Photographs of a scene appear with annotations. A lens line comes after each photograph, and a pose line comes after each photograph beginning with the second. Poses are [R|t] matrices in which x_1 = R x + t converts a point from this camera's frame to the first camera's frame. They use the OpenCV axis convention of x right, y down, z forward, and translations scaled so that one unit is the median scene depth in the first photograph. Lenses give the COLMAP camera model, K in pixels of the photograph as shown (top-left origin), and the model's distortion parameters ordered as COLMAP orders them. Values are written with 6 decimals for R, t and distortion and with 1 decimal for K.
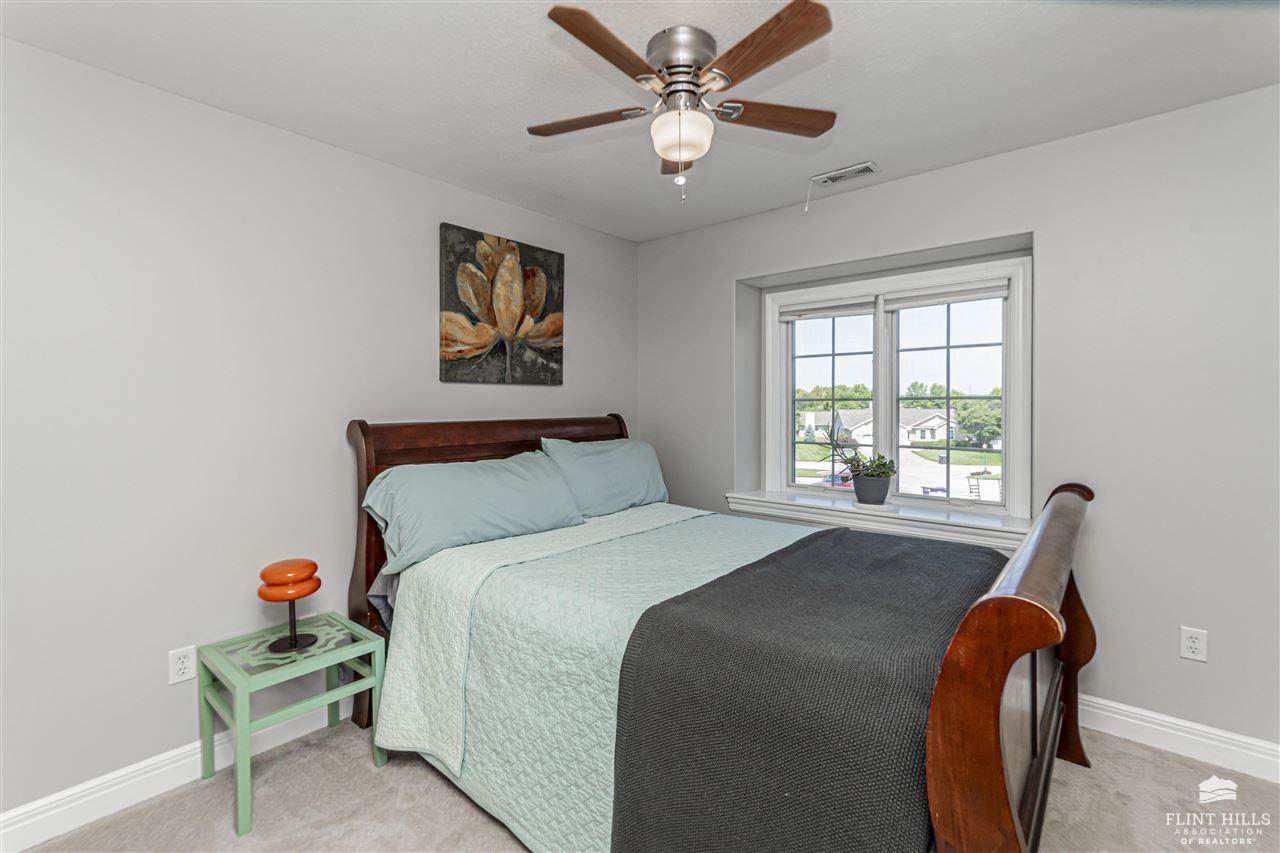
lens RADIAL K [[566.3, 0, 639.6], [0, 566.3, 415.2], [0, 0, 1]] dist [-0.020212, -0.000103]
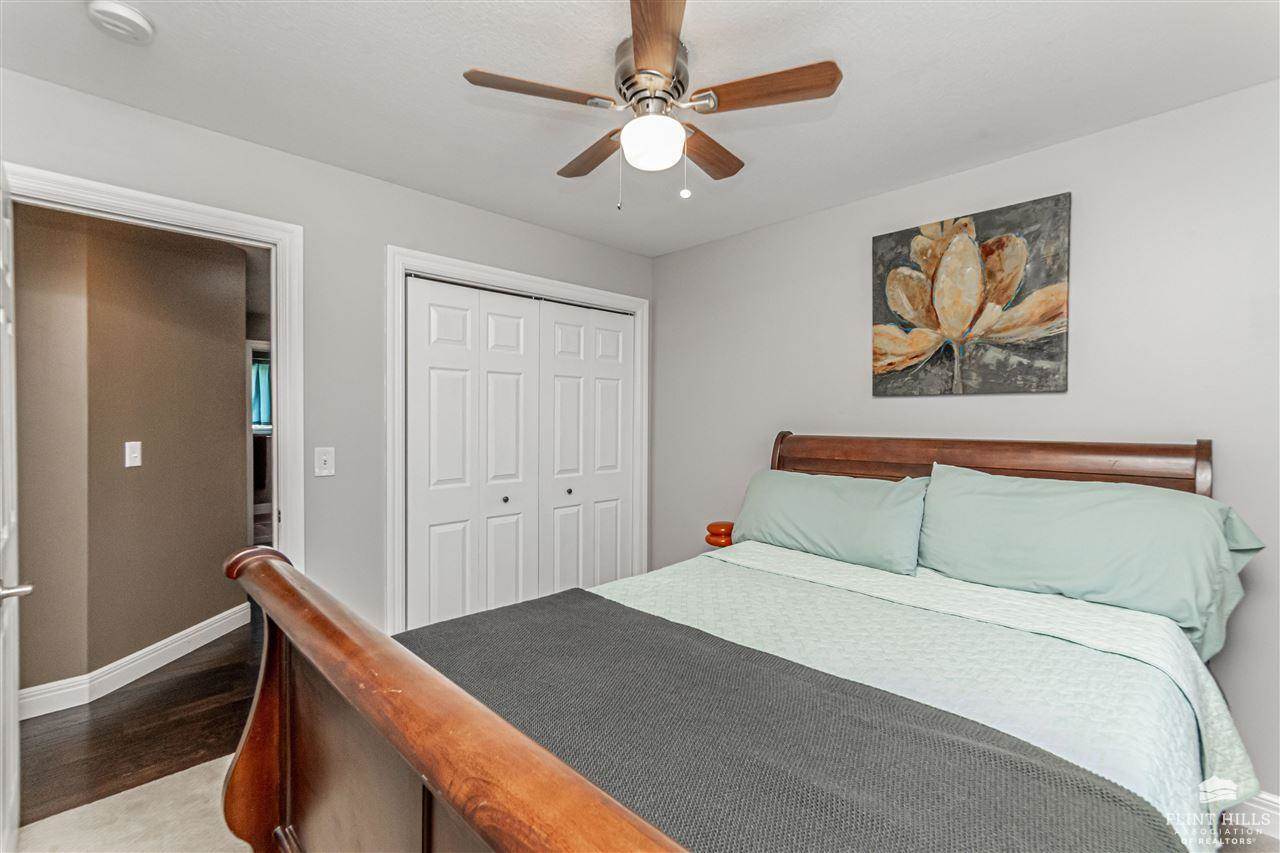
lens RADIAL K [[531.0, 0, 640.5], [0, 531.0, 424.0], [0, 0, 1]] dist [0.002291, 0.000140]
pose [[-0.072530, 0.014168, -0.997266, 0.573770], [-0.024364, 0.999576, 0.015973, -0.015190], [0.997069, 0.025456, -0.072154, 0.612002]]
